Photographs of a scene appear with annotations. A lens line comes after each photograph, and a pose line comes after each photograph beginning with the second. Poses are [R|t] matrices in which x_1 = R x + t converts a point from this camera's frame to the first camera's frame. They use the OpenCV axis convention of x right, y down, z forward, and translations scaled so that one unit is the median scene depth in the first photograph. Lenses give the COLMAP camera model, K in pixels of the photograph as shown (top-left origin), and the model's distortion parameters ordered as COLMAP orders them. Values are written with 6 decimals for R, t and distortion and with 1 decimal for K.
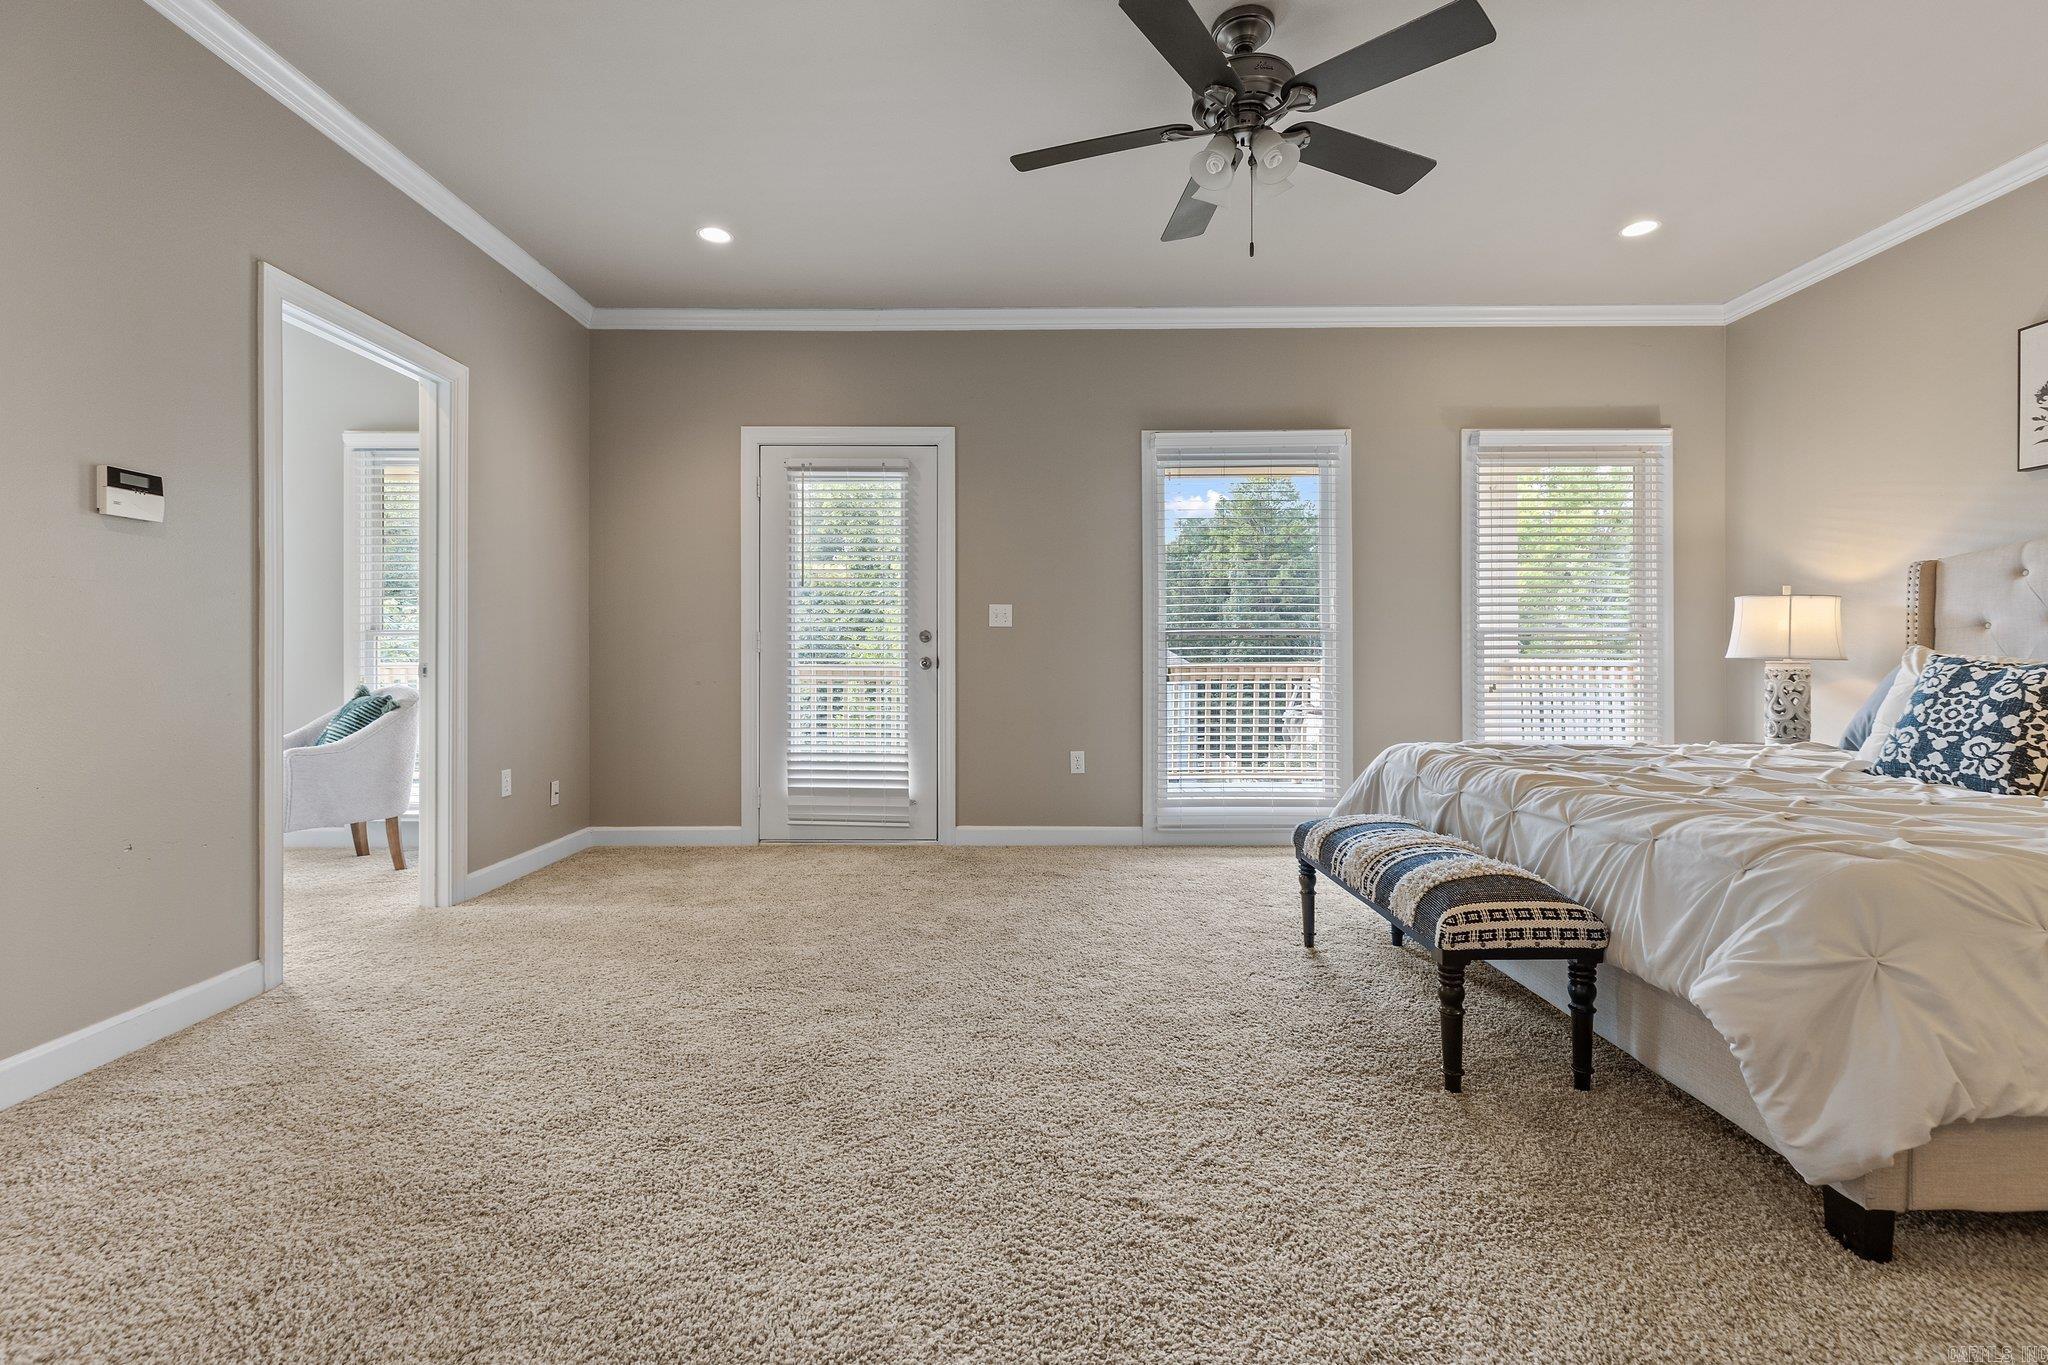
lens RADIAL K [[935.2, 0, 1026.3], [0, 935.2, 655.1], [0, 0, 1]] dist [0.005665, -0.000972]
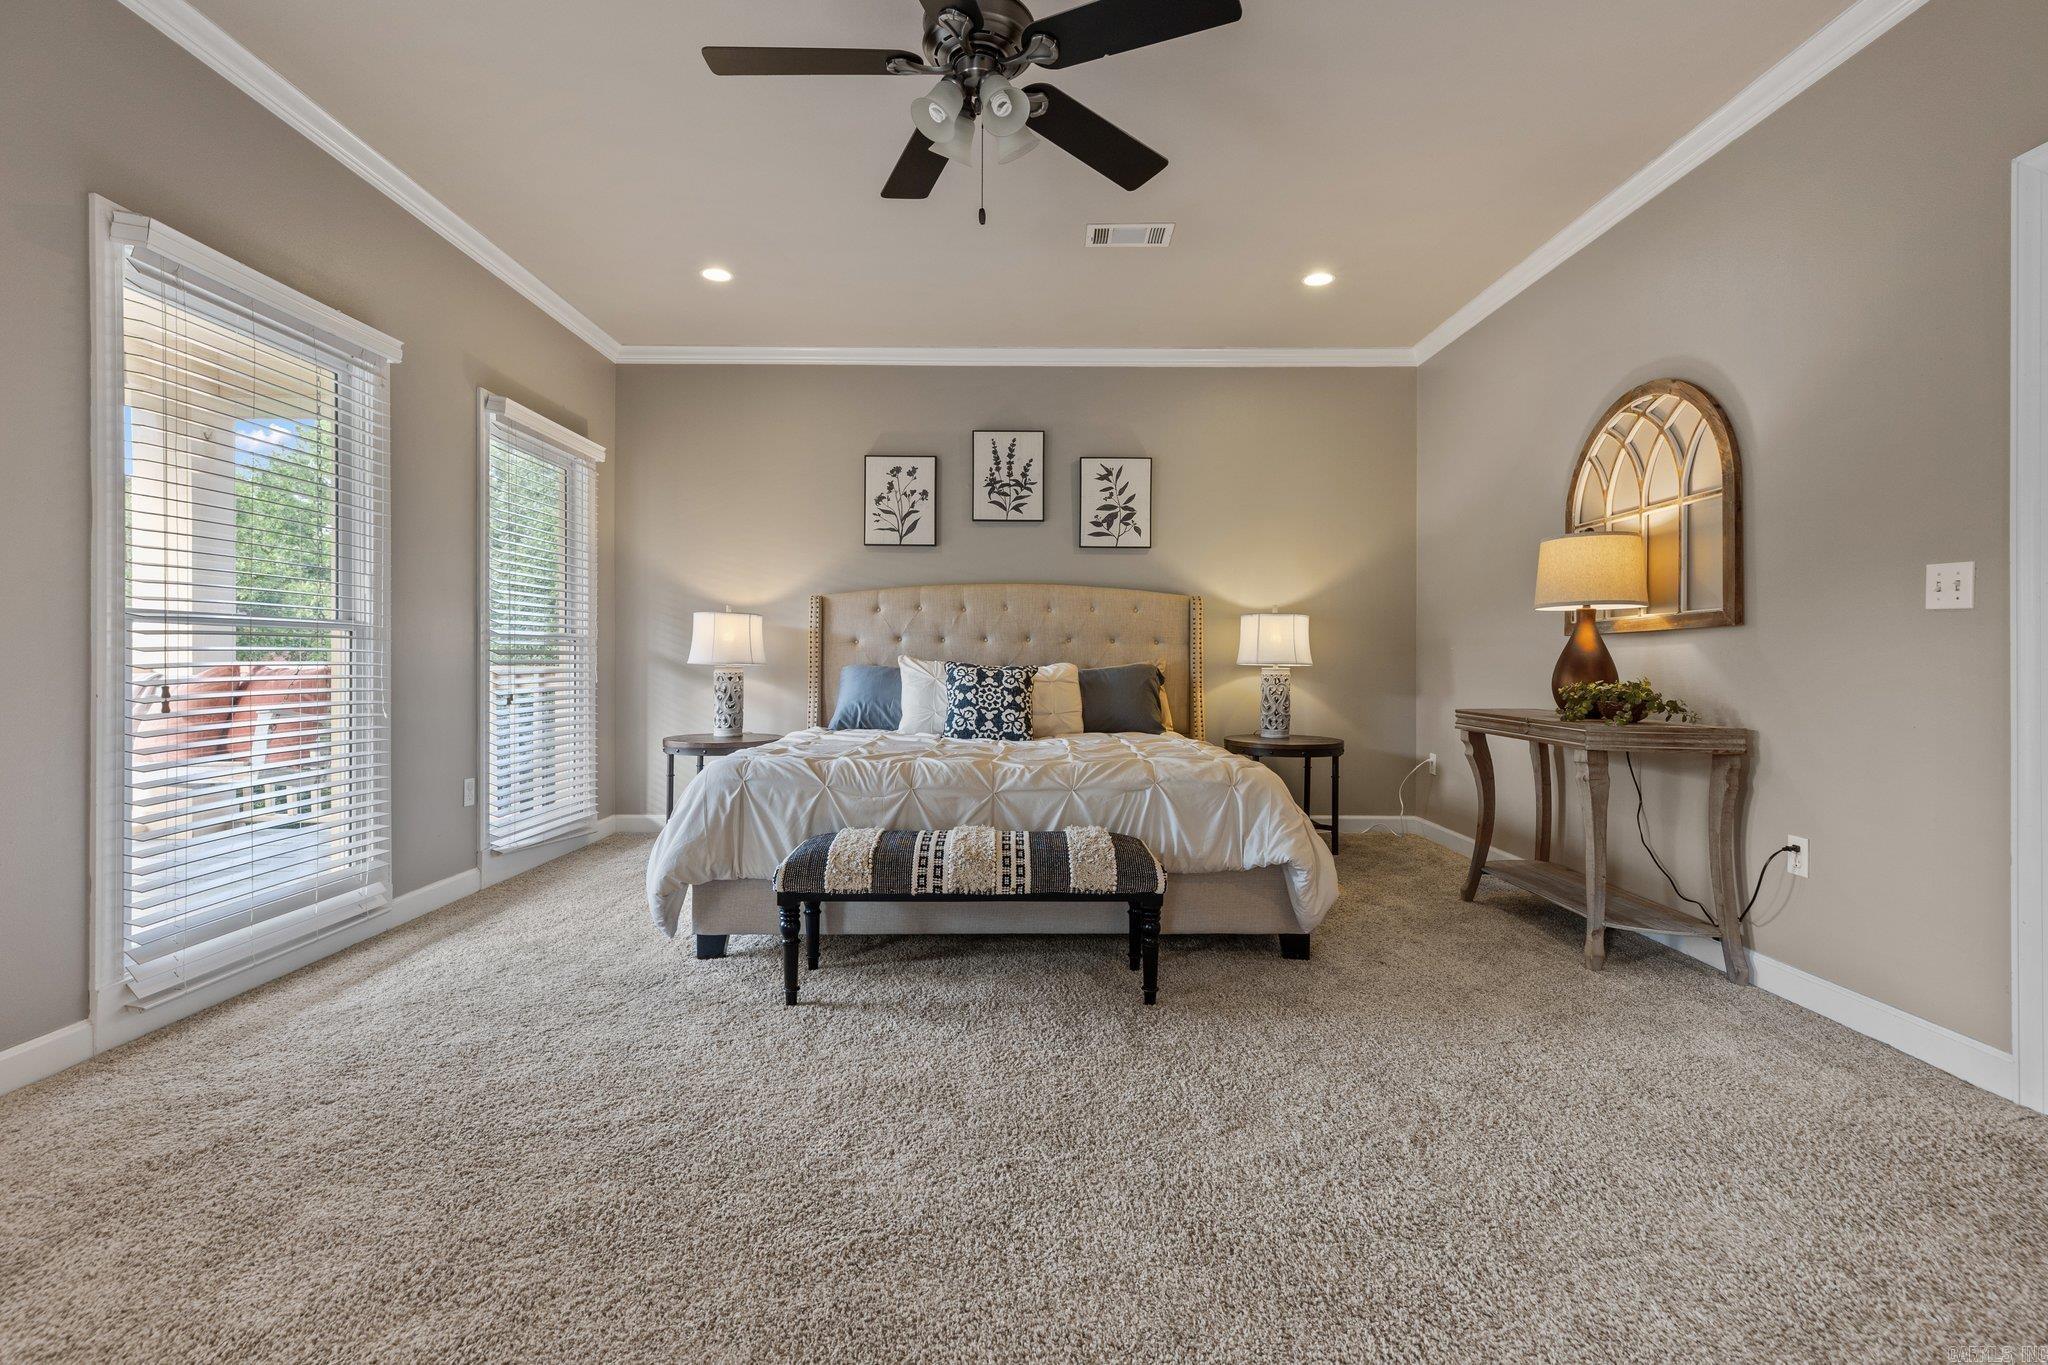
lens RADIAL K [[921.9, 0, 1026.9], [0, 921.9, 654.7], [0, 0, 1]] dist [0.000285, -0.000217]
pose [[-0.009862, 0.006230, 0.999932, -0.404003], [-0.003596, 0.999974, -0.006266, -0.001546], [-0.999945, -0.003657, -0.009839, 0.597270]]
